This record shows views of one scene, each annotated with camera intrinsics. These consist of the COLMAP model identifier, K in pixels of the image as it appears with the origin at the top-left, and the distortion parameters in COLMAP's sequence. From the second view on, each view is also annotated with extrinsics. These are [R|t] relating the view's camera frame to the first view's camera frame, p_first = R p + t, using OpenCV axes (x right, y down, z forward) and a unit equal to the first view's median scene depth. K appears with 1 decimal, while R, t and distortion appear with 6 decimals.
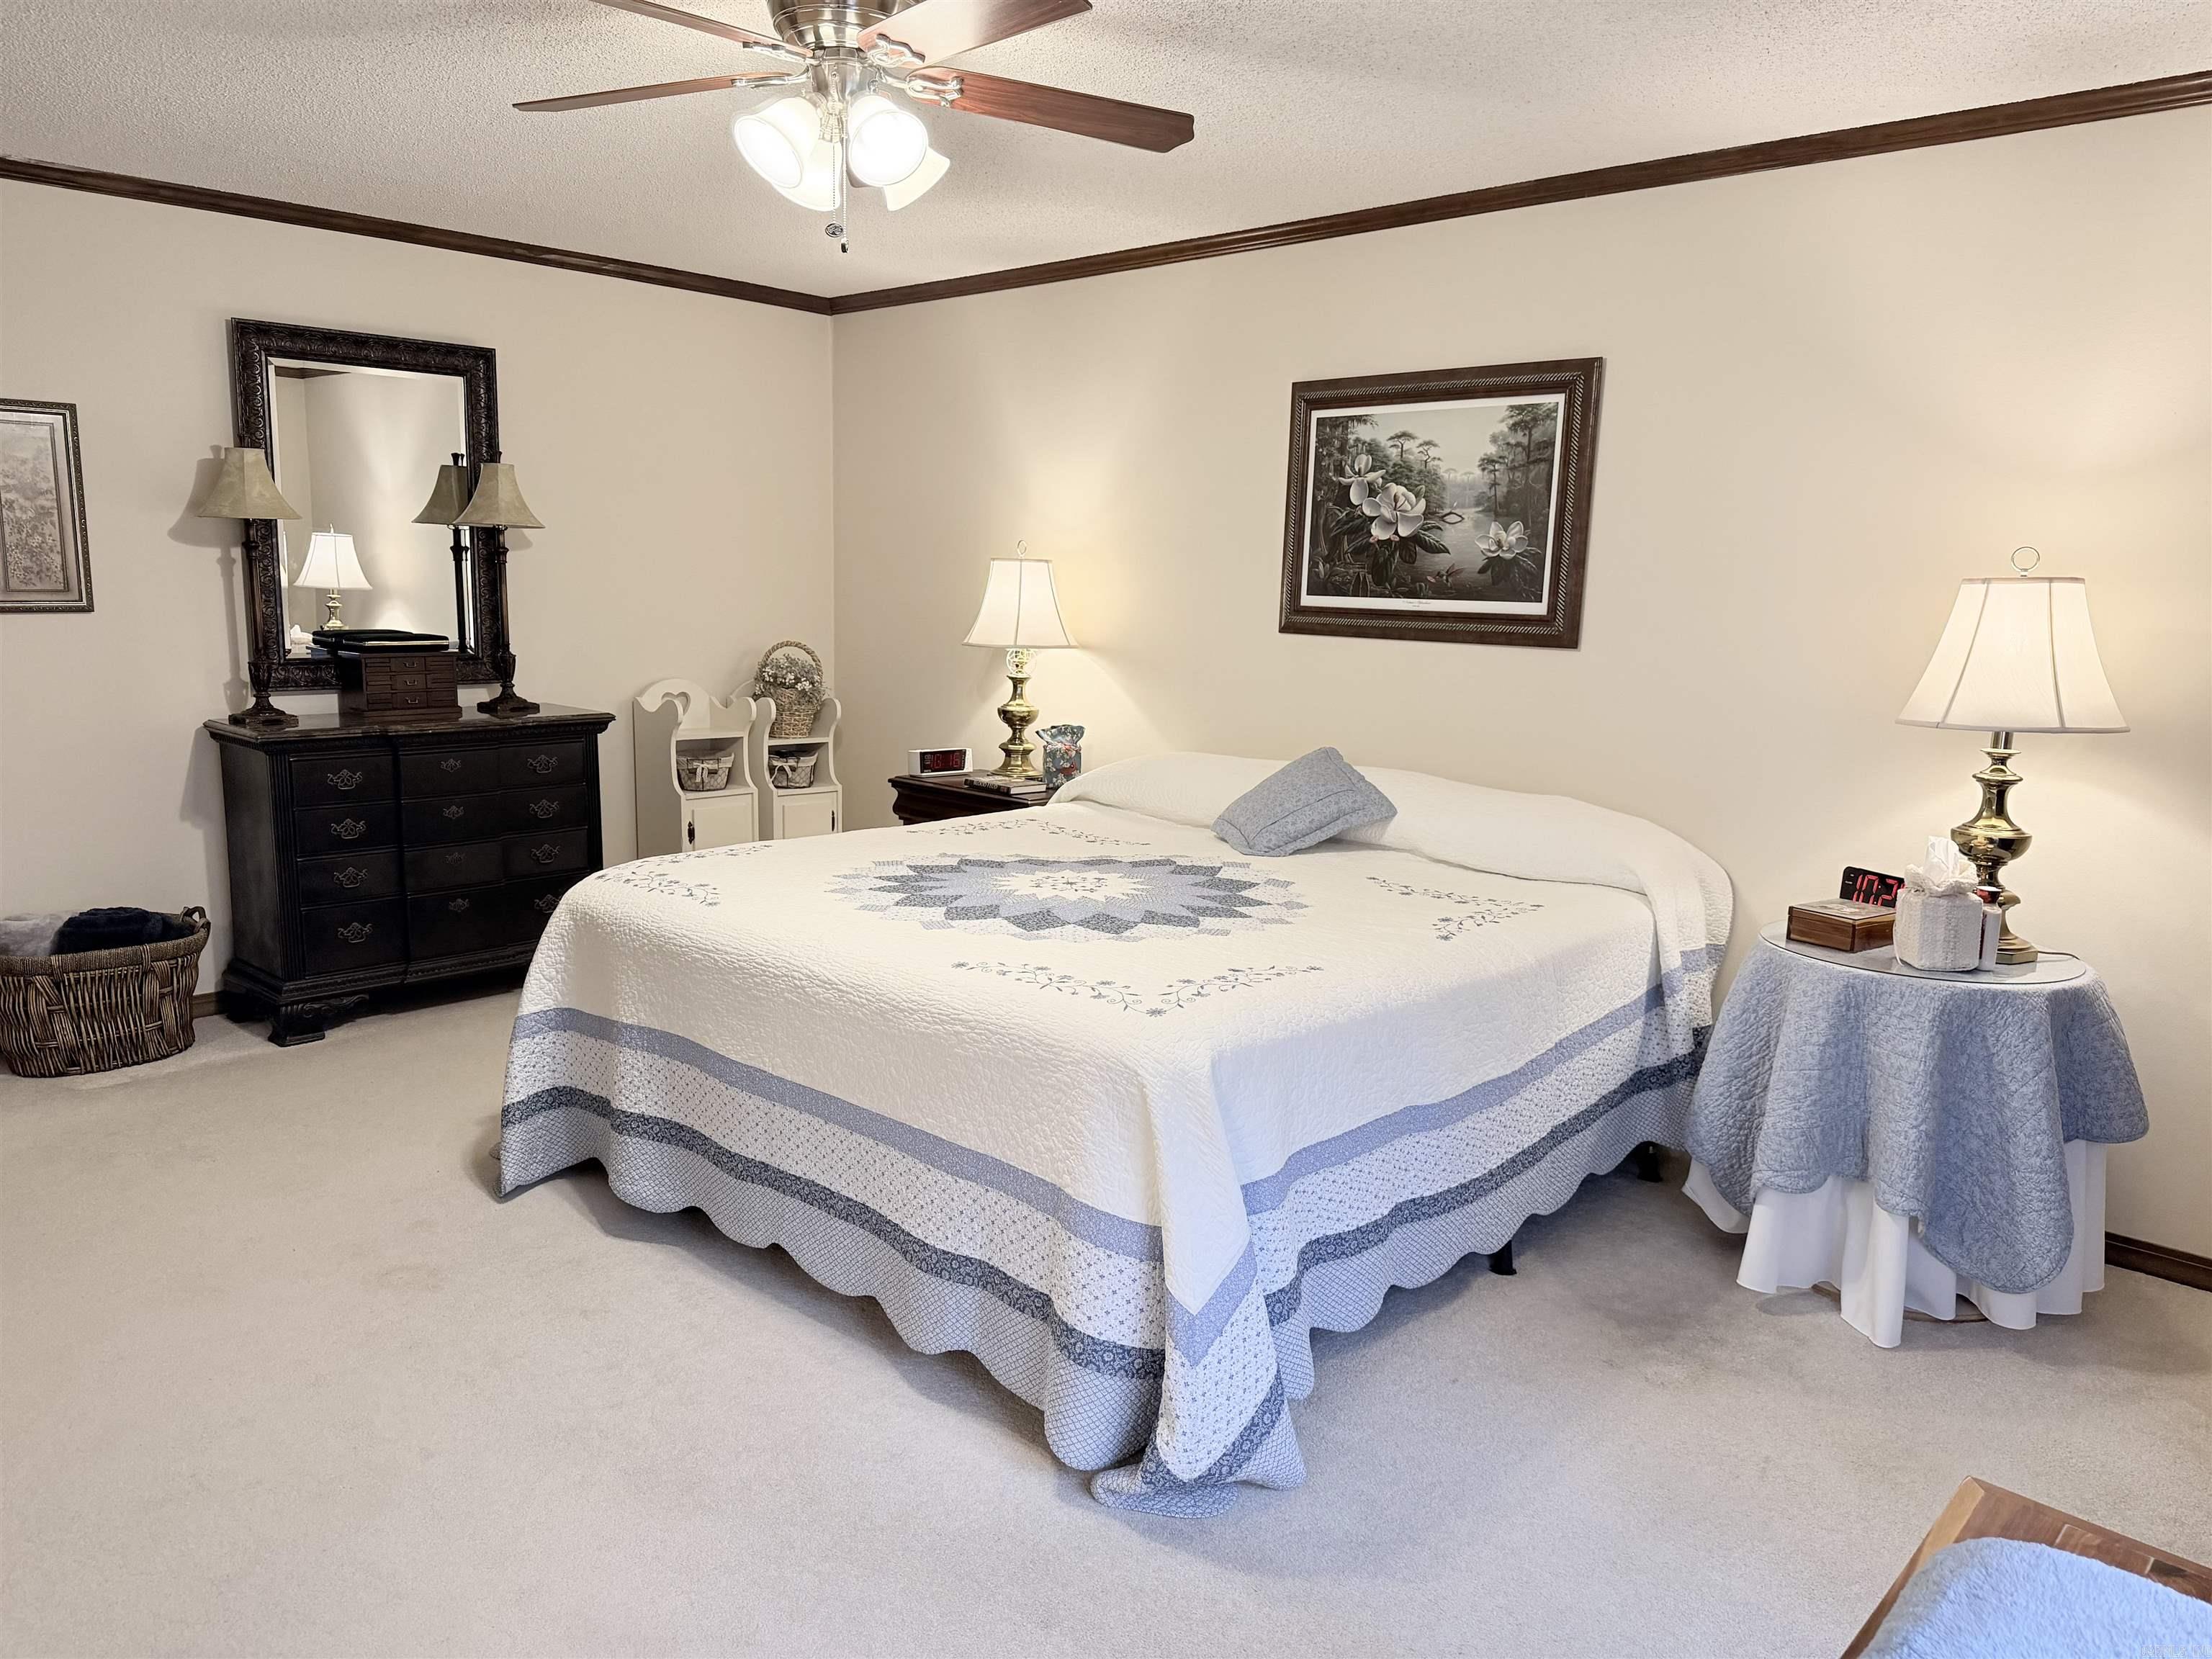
lens RADIAL K [[1533.0, 0, 1257.0], [0, 1533.0, 895.6], [0, 0, 1]] dist [0.048828, -0.077515]
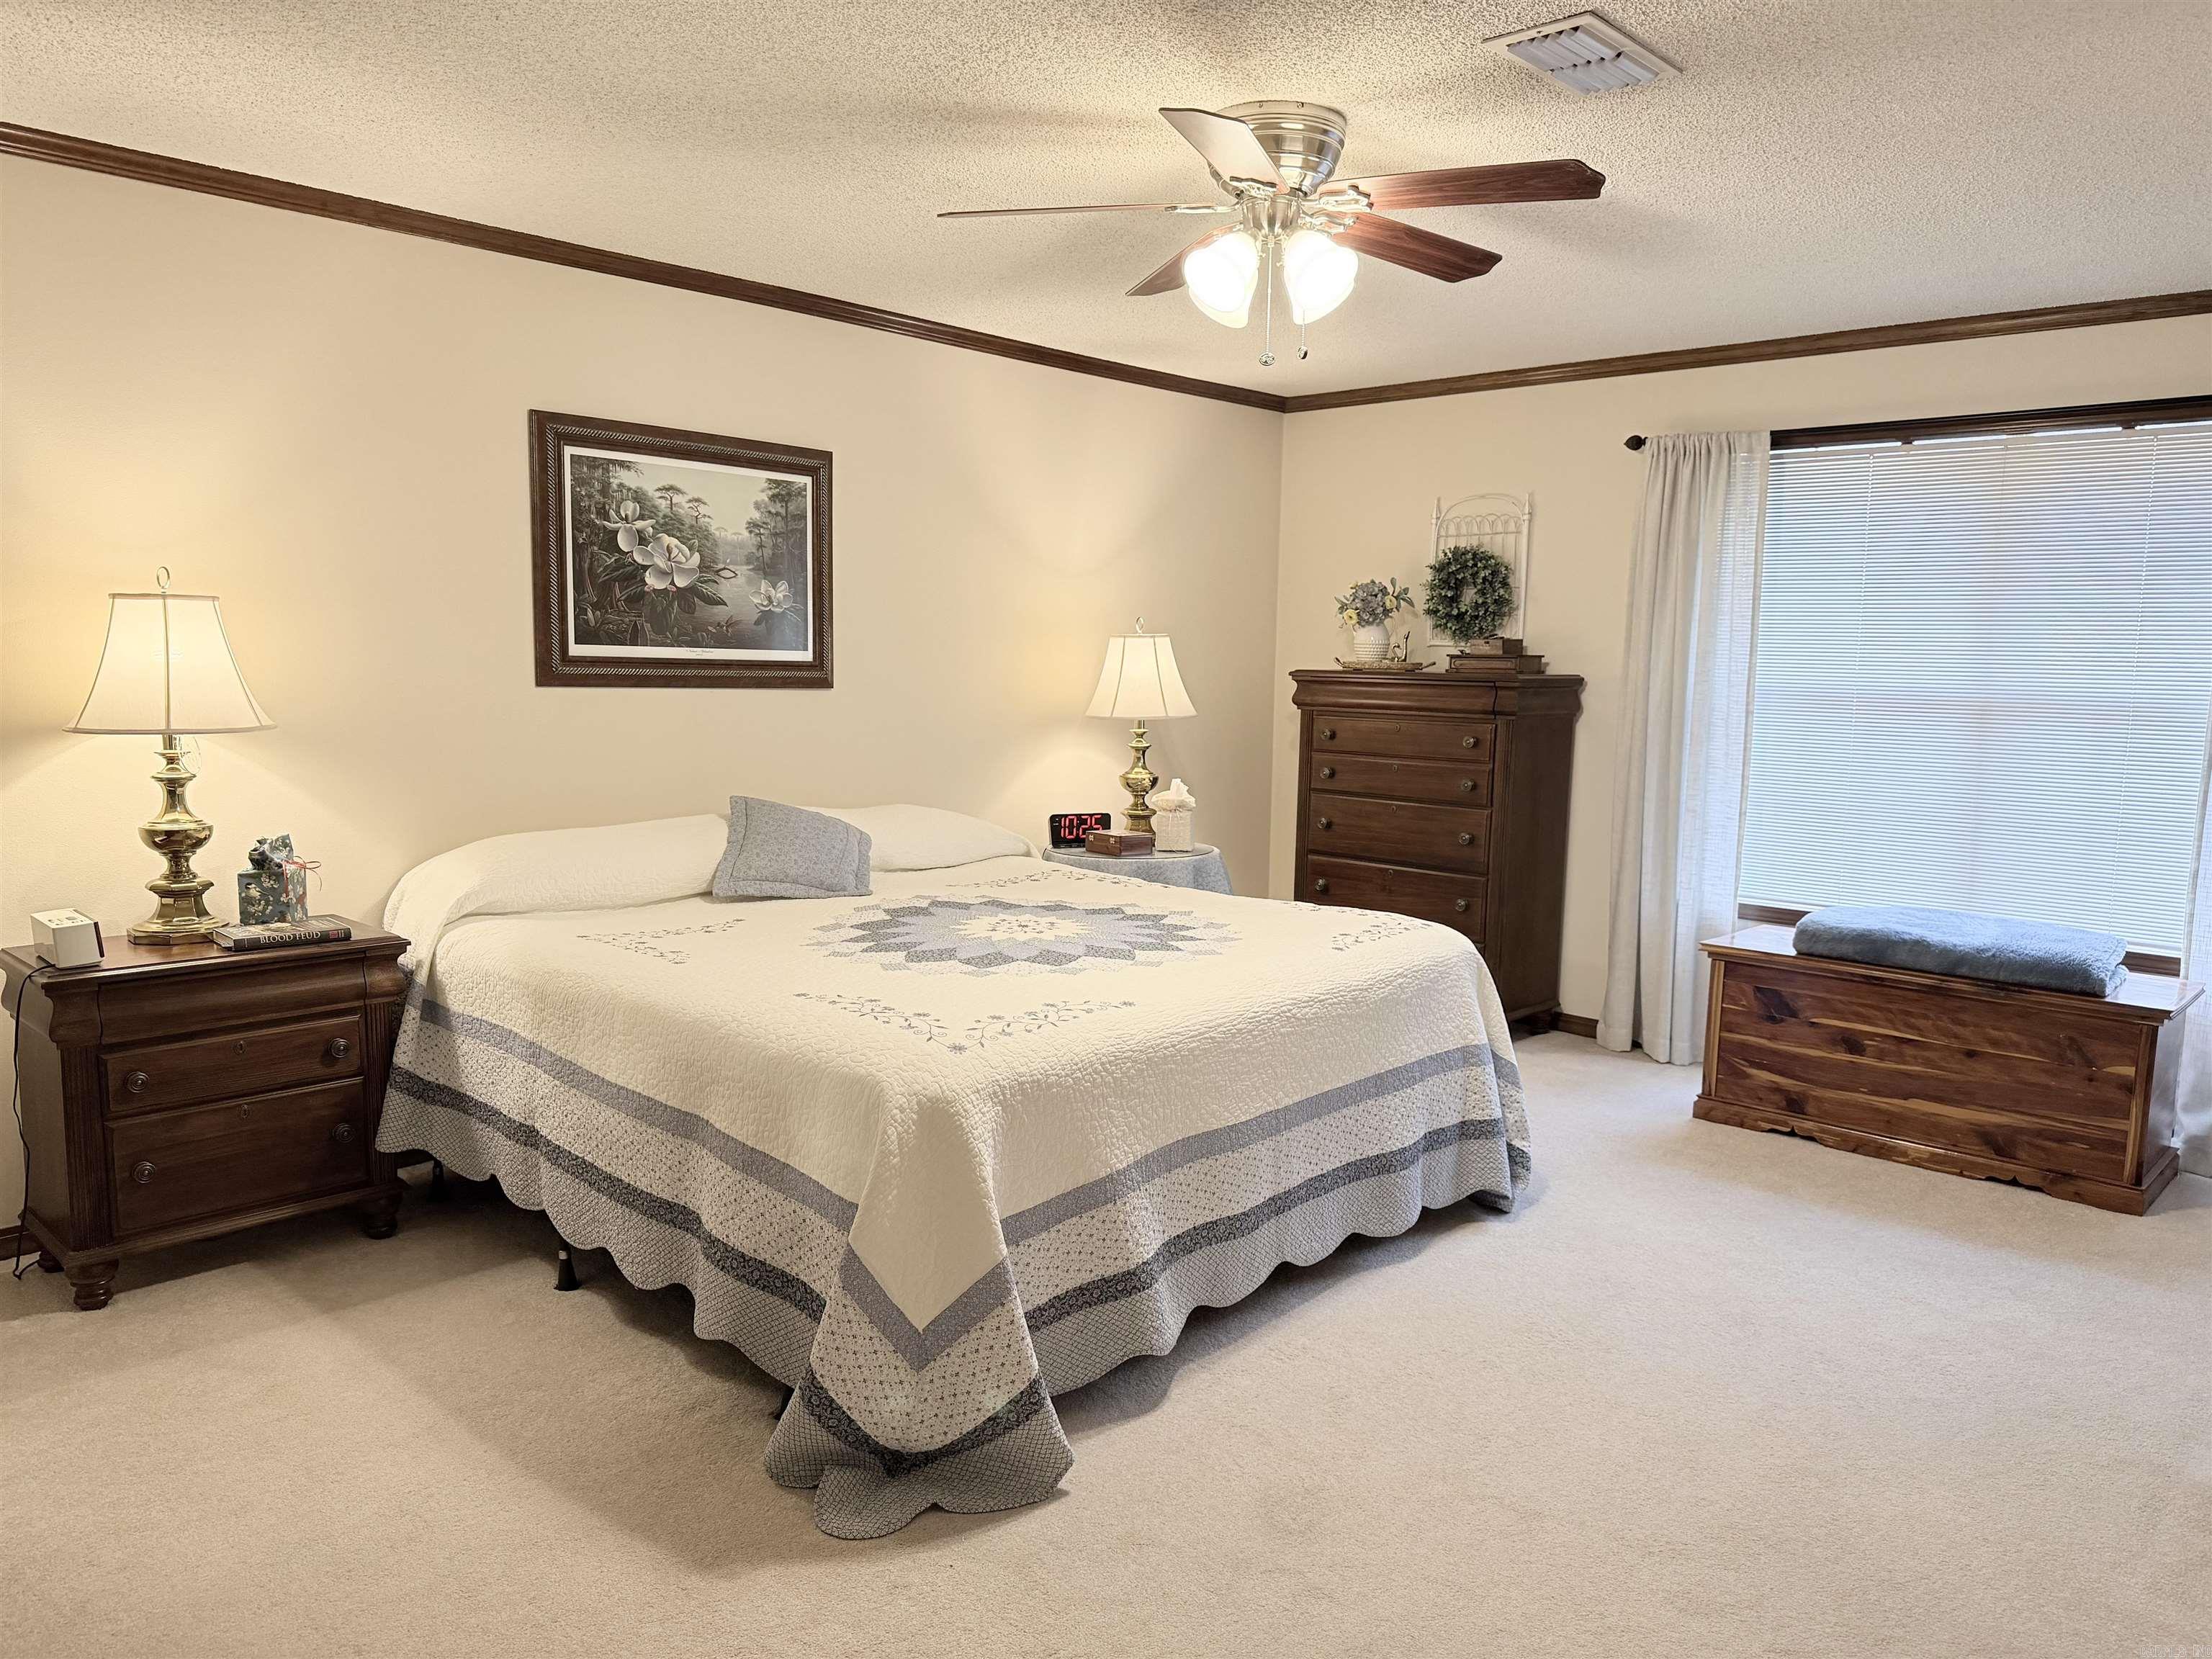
lens RADIAL K [[1533.0, 0, 1113.7], [0, 1533.0, 835.0], [0, 0, 1]] dist [0.048828, -0.077515]
pose [[0.022963, -0.144595, 0.989224, -0.931400], [0.171717, 0.975351, 0.138581, -0.166696], [-0.984879, 0.166685, 0.047226, 0.701000]]
